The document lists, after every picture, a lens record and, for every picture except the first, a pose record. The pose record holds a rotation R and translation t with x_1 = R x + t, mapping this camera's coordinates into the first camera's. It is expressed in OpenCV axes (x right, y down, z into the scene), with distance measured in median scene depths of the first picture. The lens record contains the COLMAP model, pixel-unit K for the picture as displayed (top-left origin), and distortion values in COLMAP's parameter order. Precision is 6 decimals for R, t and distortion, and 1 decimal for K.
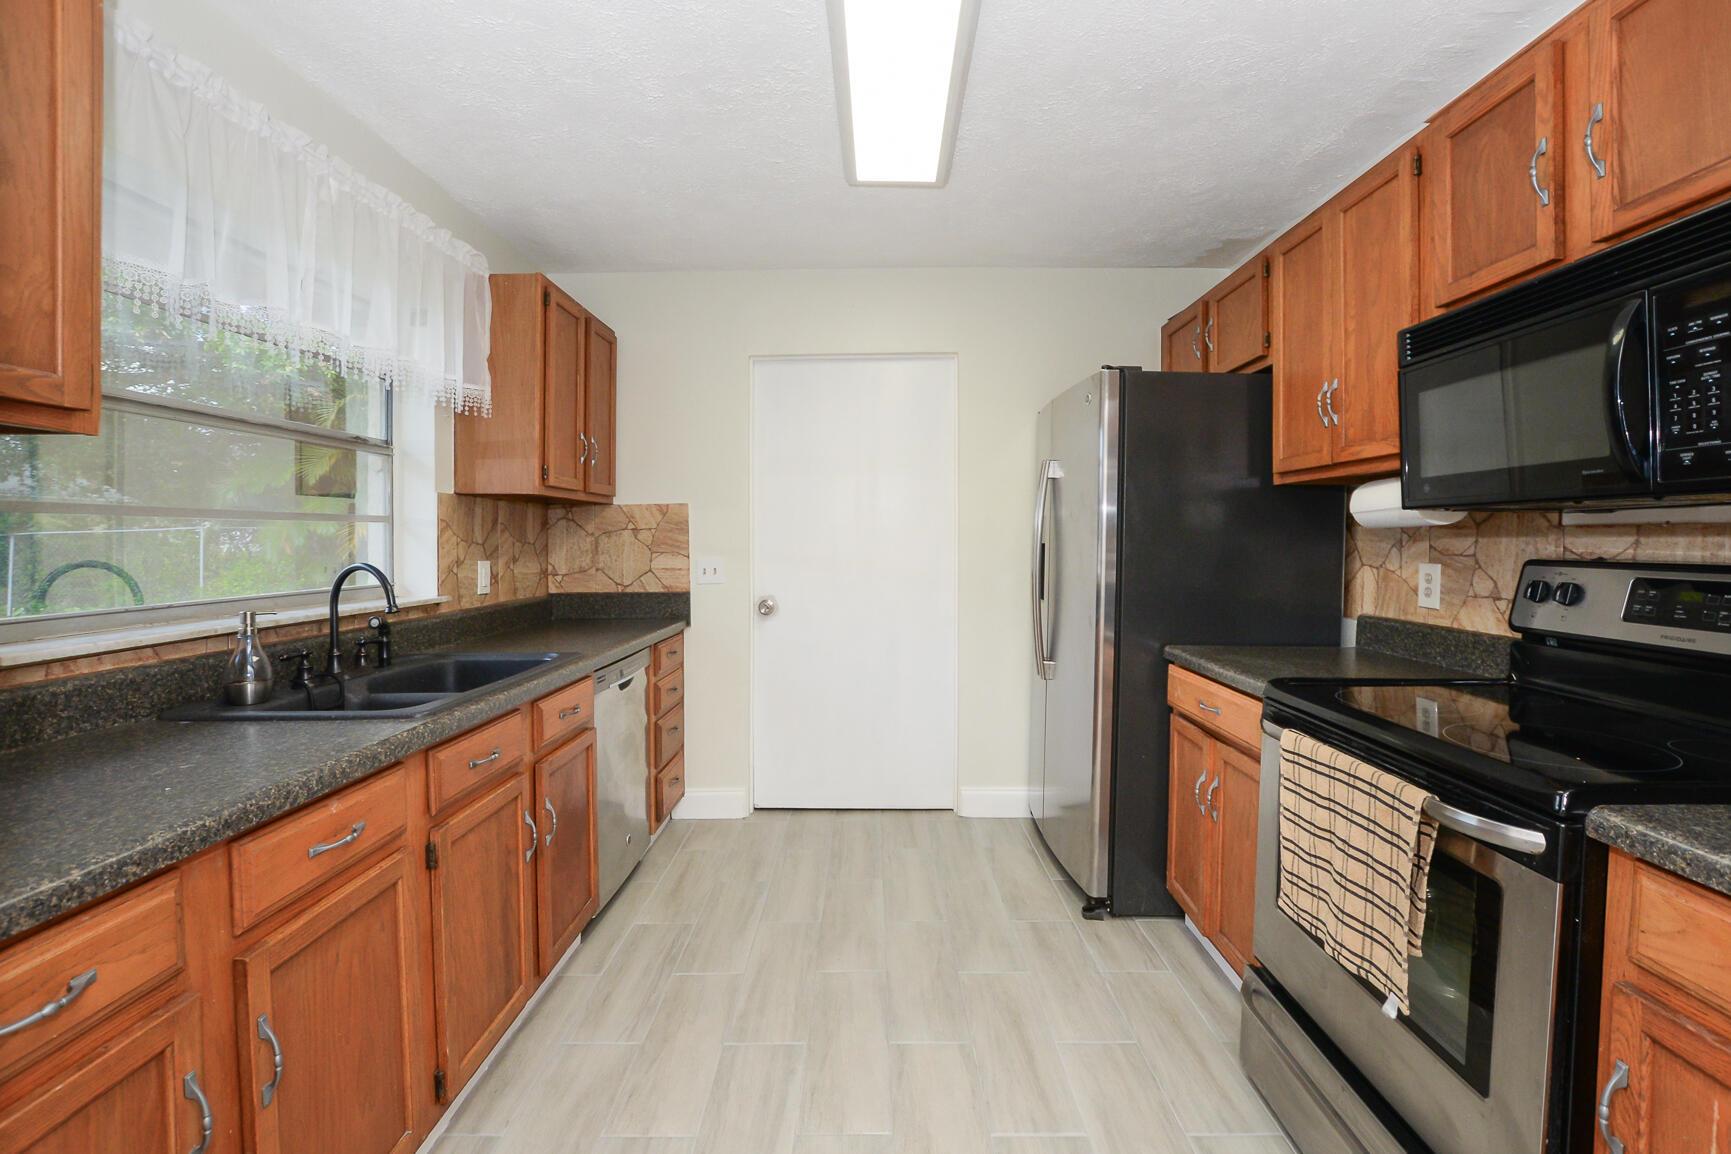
lens RADIAL K [[757.1, 0, 846.5], [0, 757.1, 547.1], [0, 0, 1]] dist [-0.030085, 0.000059]
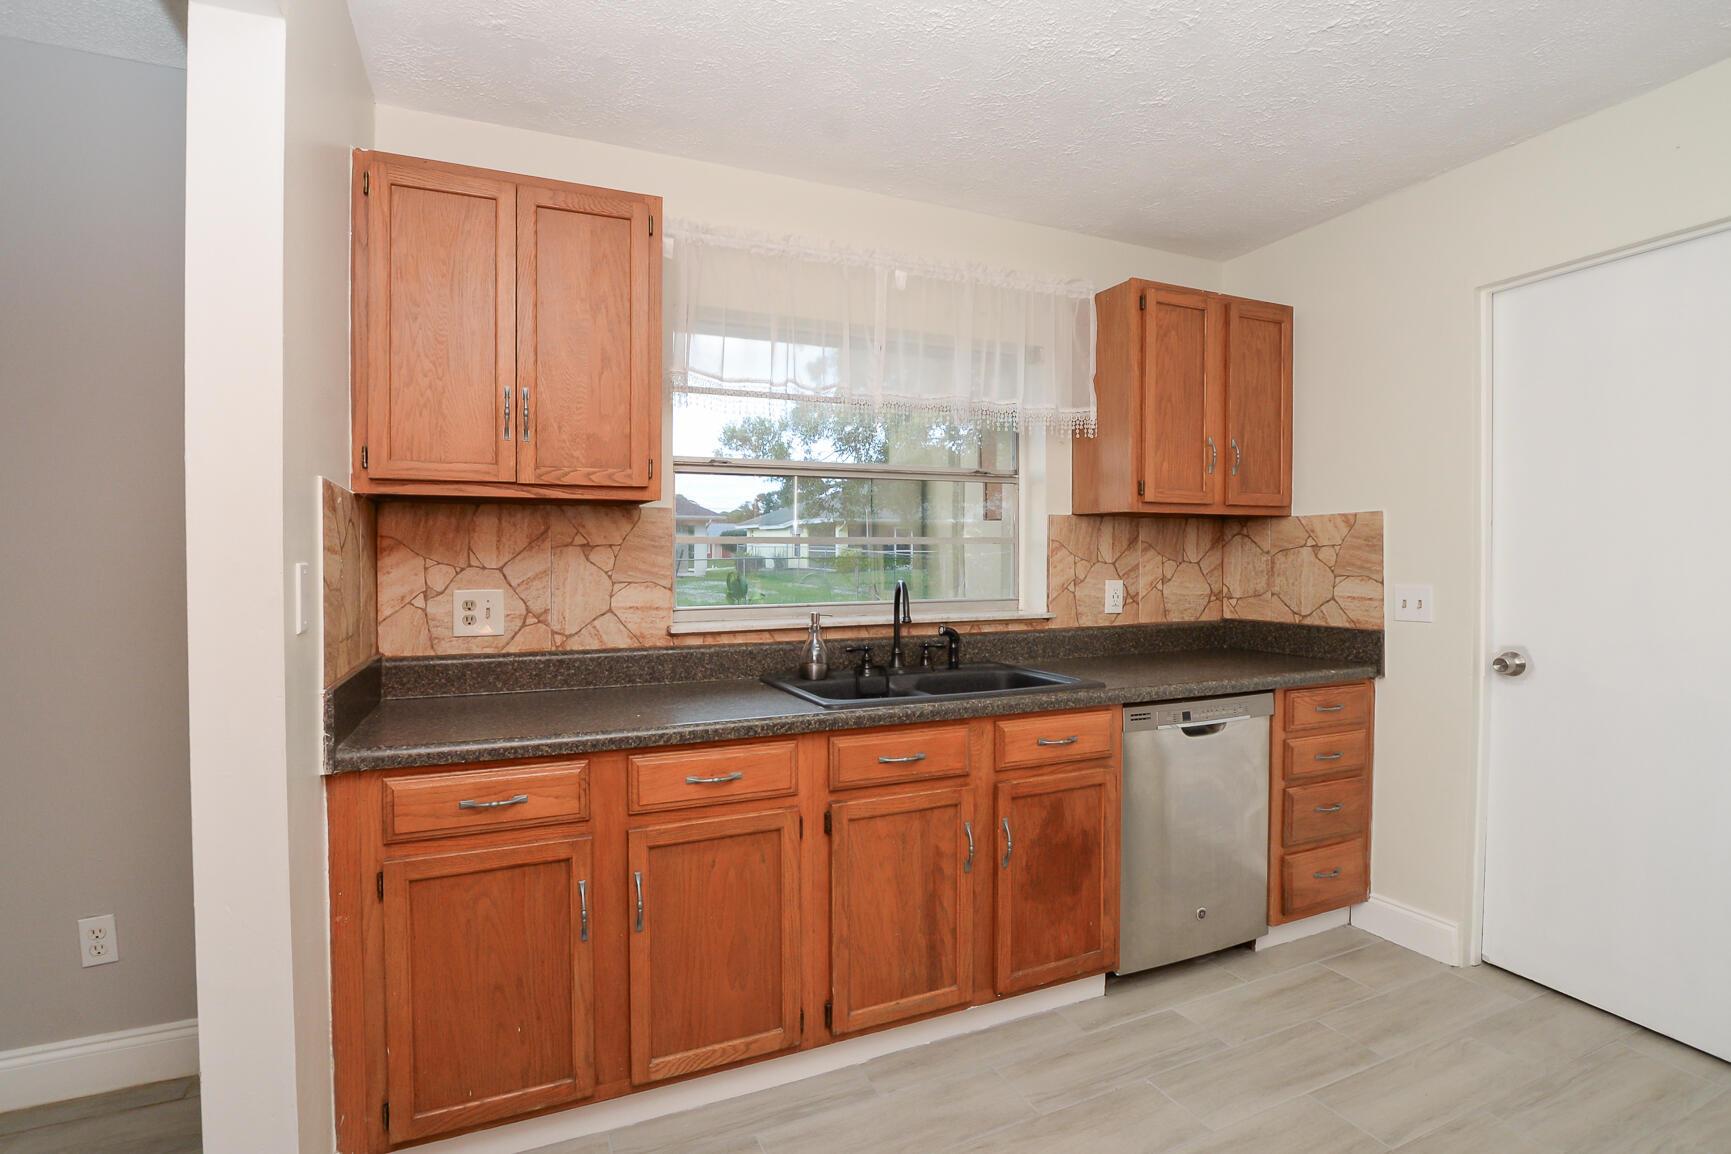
lens RADIAL K [[801.5, 0, 867.6], [0, 801.5, 550.0], [0, 0, 1]] dist [-0.029066, 0.000322]
pose [[0.430156, 0.001288, -0.902753, 0.407284], [-0.009230, 0.999953, -0.002971, -0.018602], [0.902707, 0.009610, 0.430148, 0.307319]]
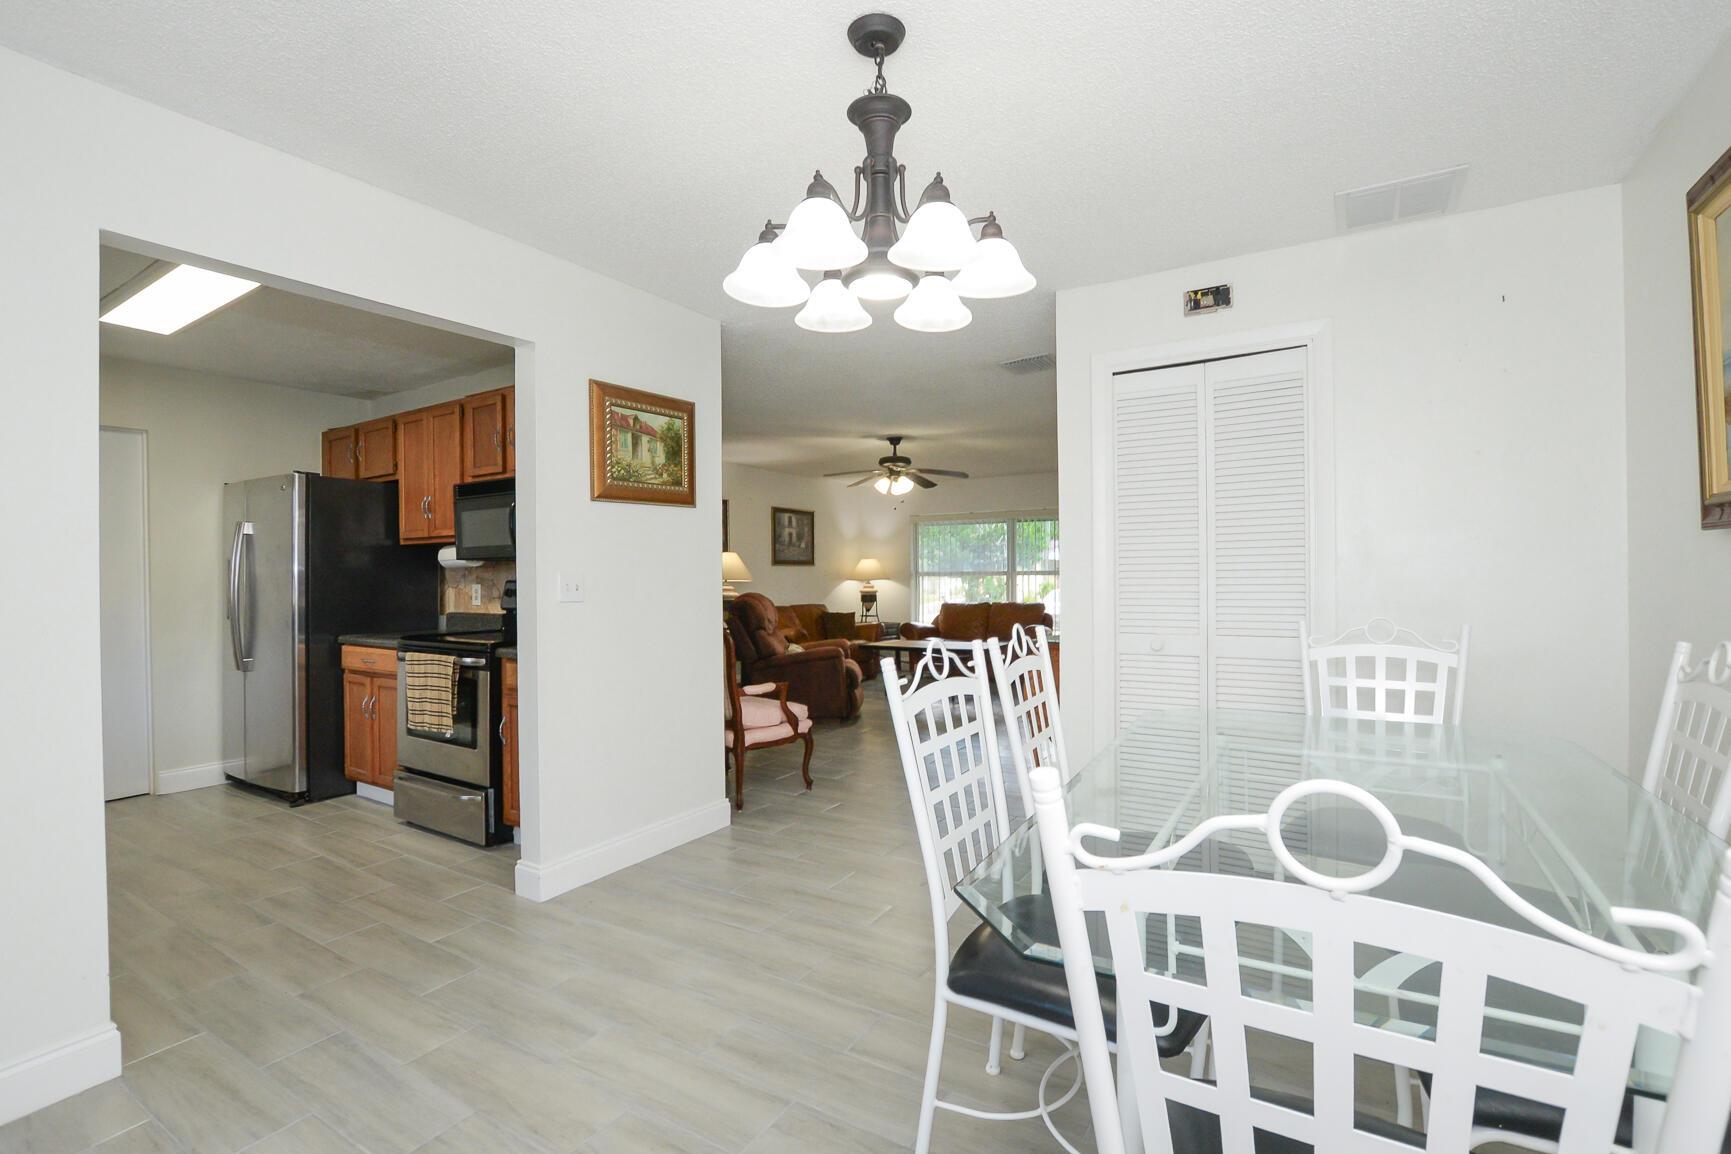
lens RADIAL K [[784.0, 0, 873.0], [0, 784.0, 571.6], [0, 0, 1]] dist [-0.023920, 0.000664]
pose [[0.486909, -0.009036, 0.873406, -0.554634], [0.023921, 0.999709, -0.002992, 0.018001], [-0.873125, 0.022349, 0.486984, -0.981837]]
